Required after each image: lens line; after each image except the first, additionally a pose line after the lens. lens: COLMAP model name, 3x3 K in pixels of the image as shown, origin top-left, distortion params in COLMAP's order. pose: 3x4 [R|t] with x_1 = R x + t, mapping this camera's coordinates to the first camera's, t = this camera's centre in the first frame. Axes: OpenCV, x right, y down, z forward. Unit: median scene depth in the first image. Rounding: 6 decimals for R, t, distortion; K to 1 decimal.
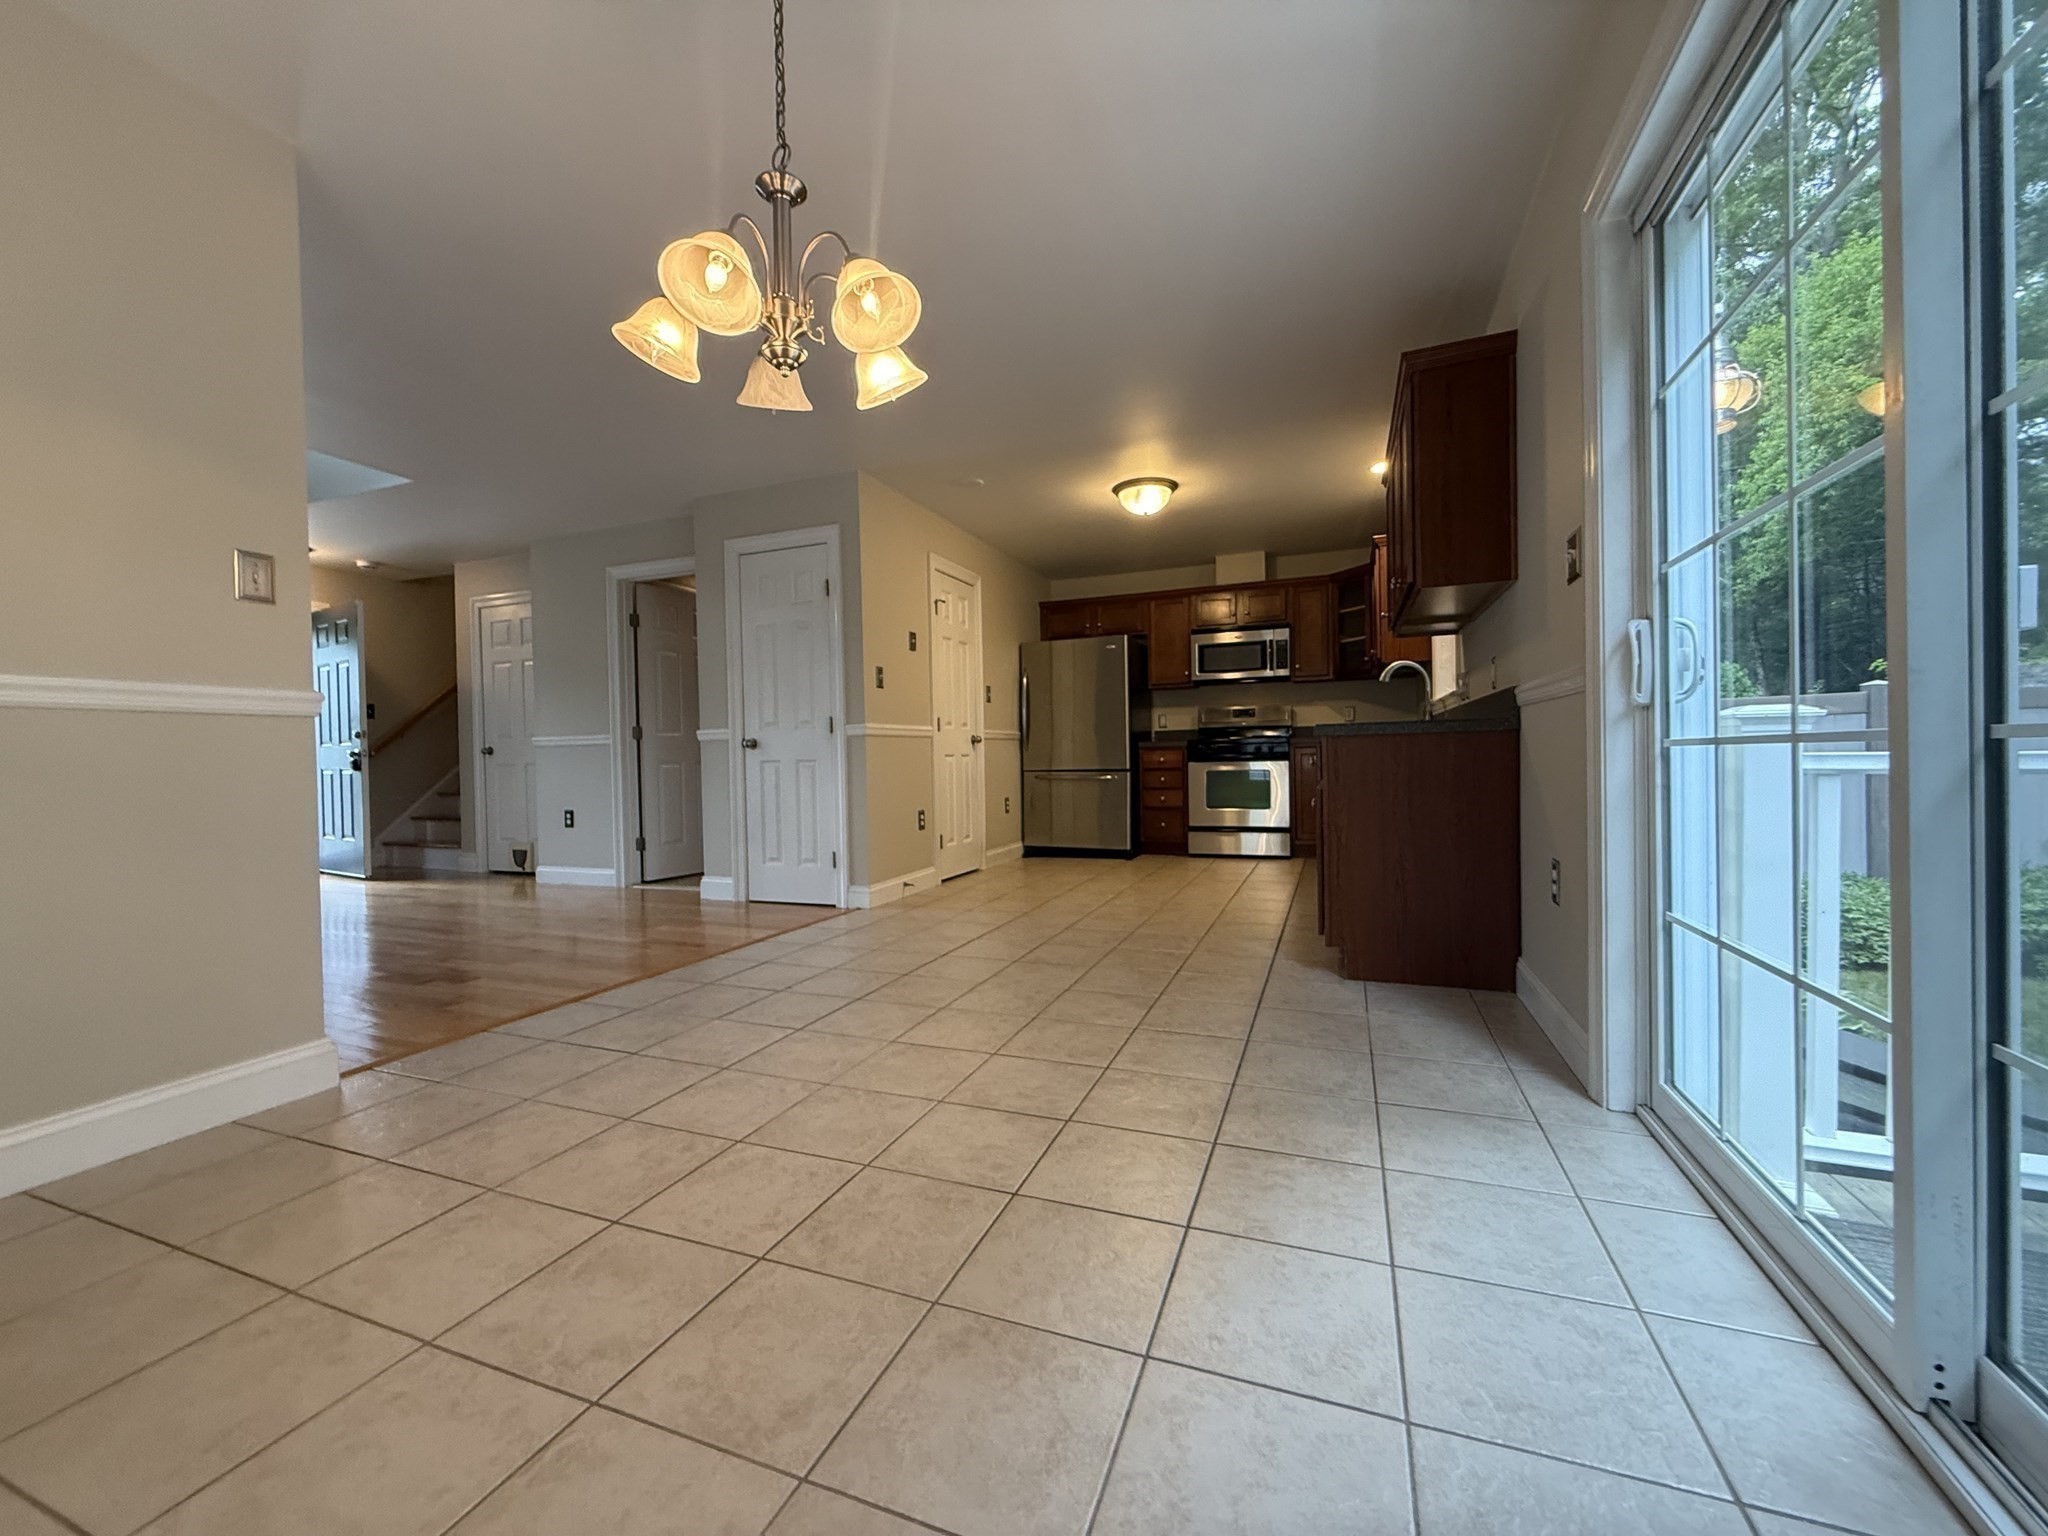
lens RADIAL K [[816.0, 0, 1021.3], [0, 816.0, 769.7], [0, 0, 1]] dist [0.001024, 0.000017]
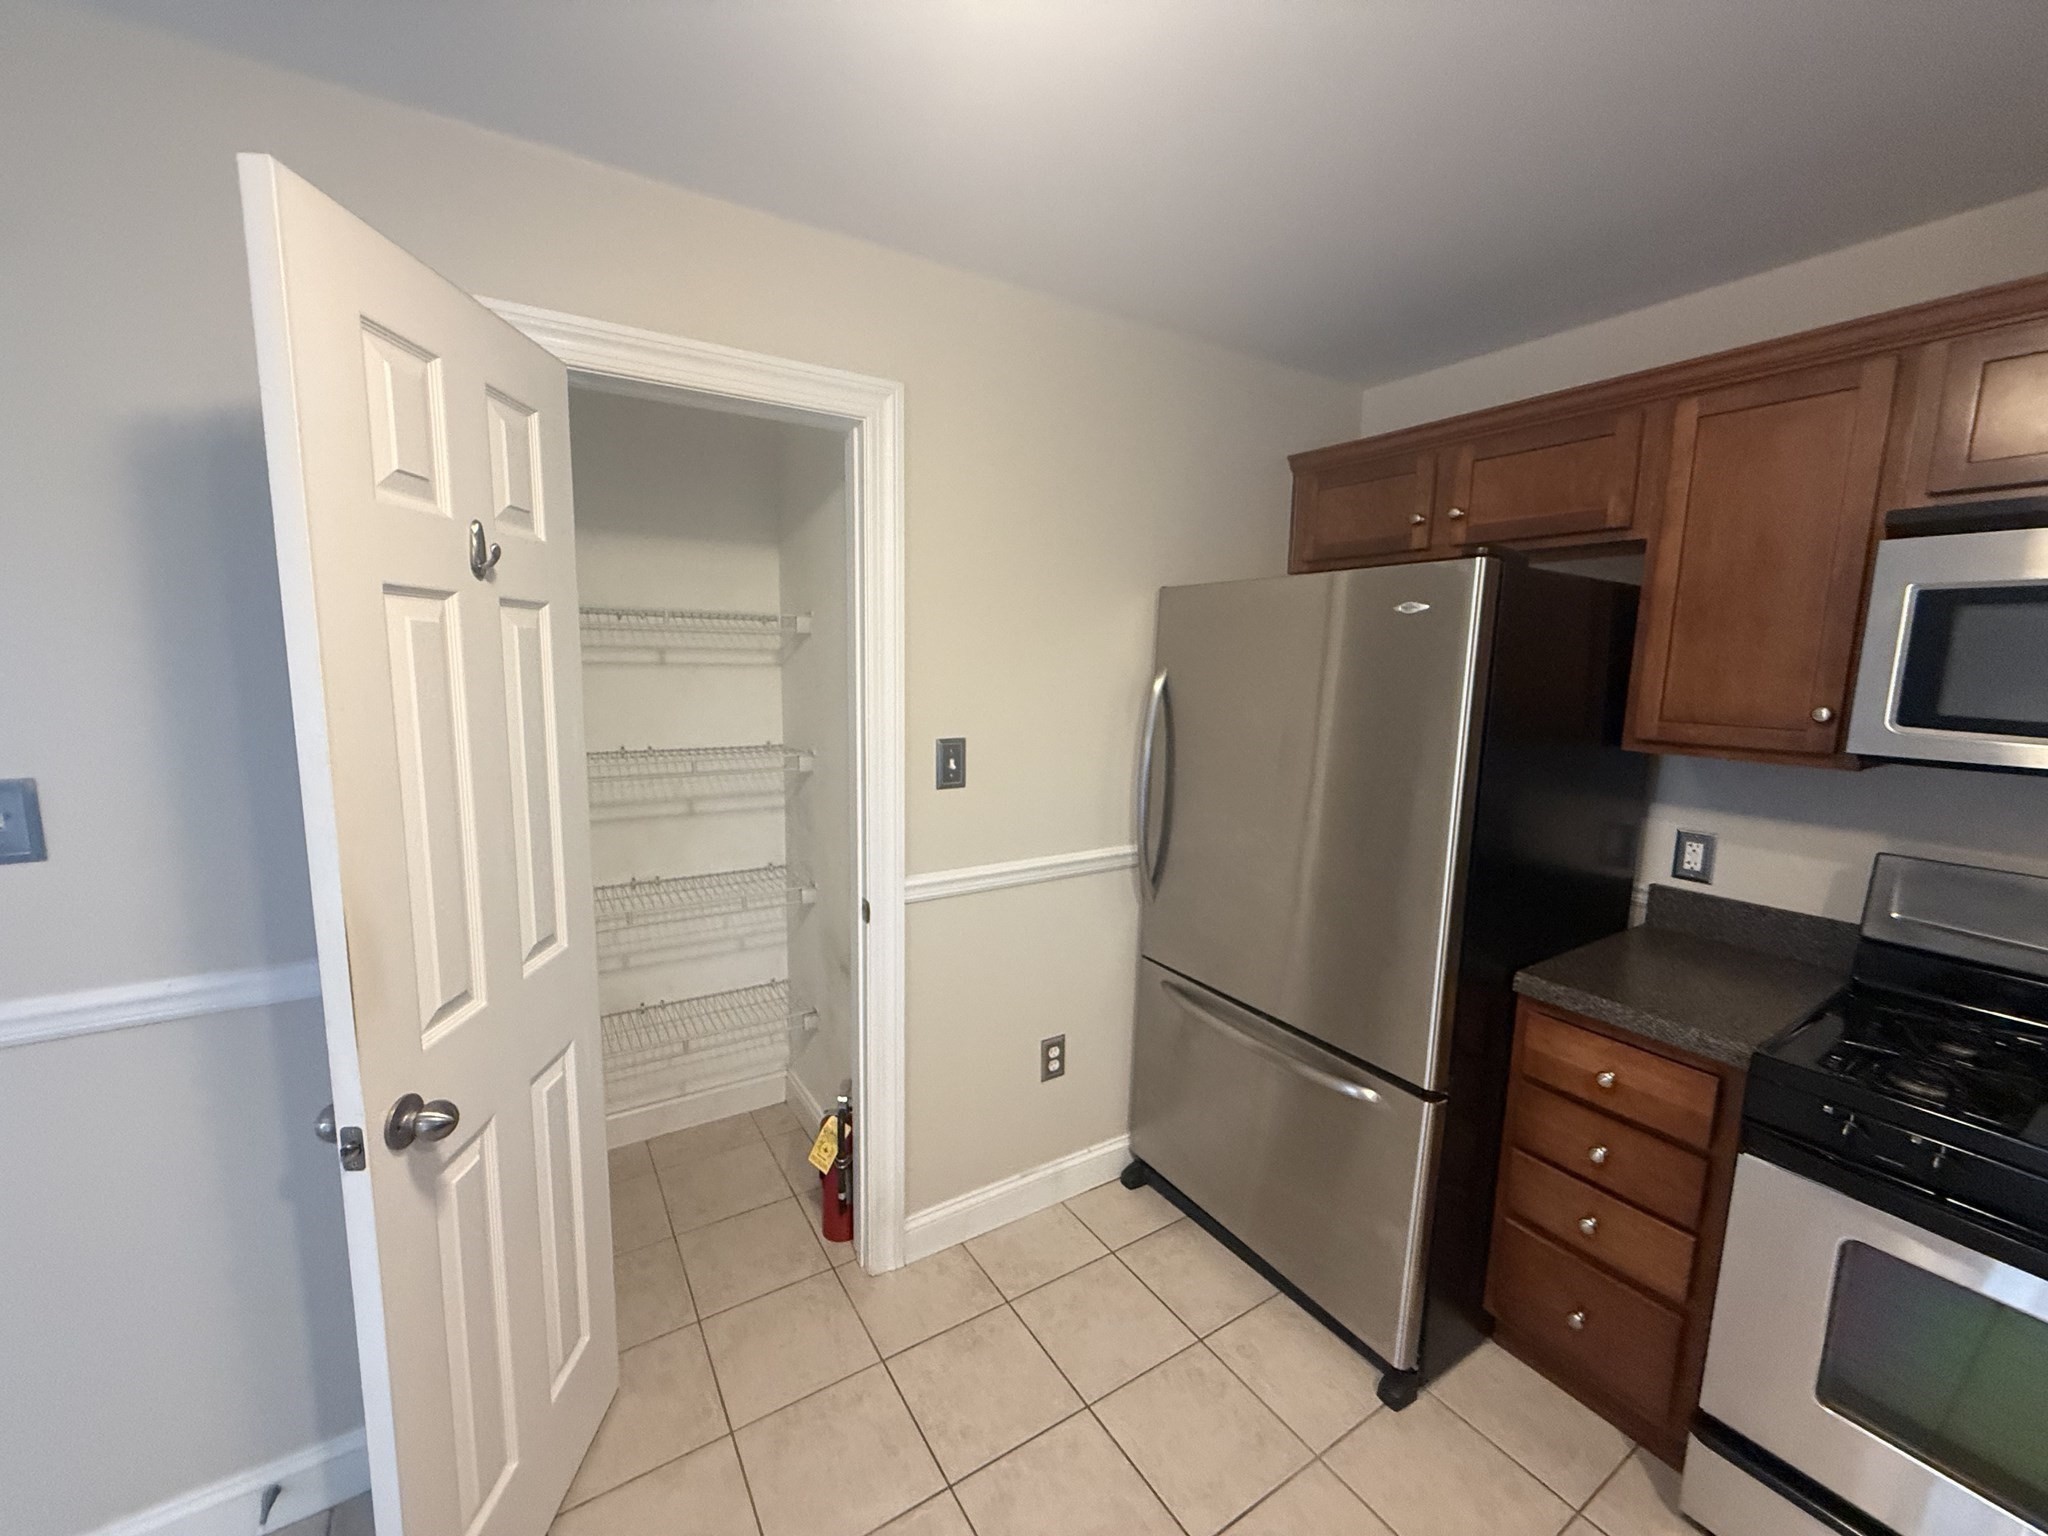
lens RADIAL K [[826.1, 0, 1005.7], [0, 826.1, 768.5], [0, 0, 1]] dist [-0.000350, -0.000253]
pose [[0.801032, 0.115477, -0.587378, 0.193981], [-0.045130, 0.990075, 0.133100, -0.151136], [0.596918, -0.080108, 0.798293, 0.839568]]
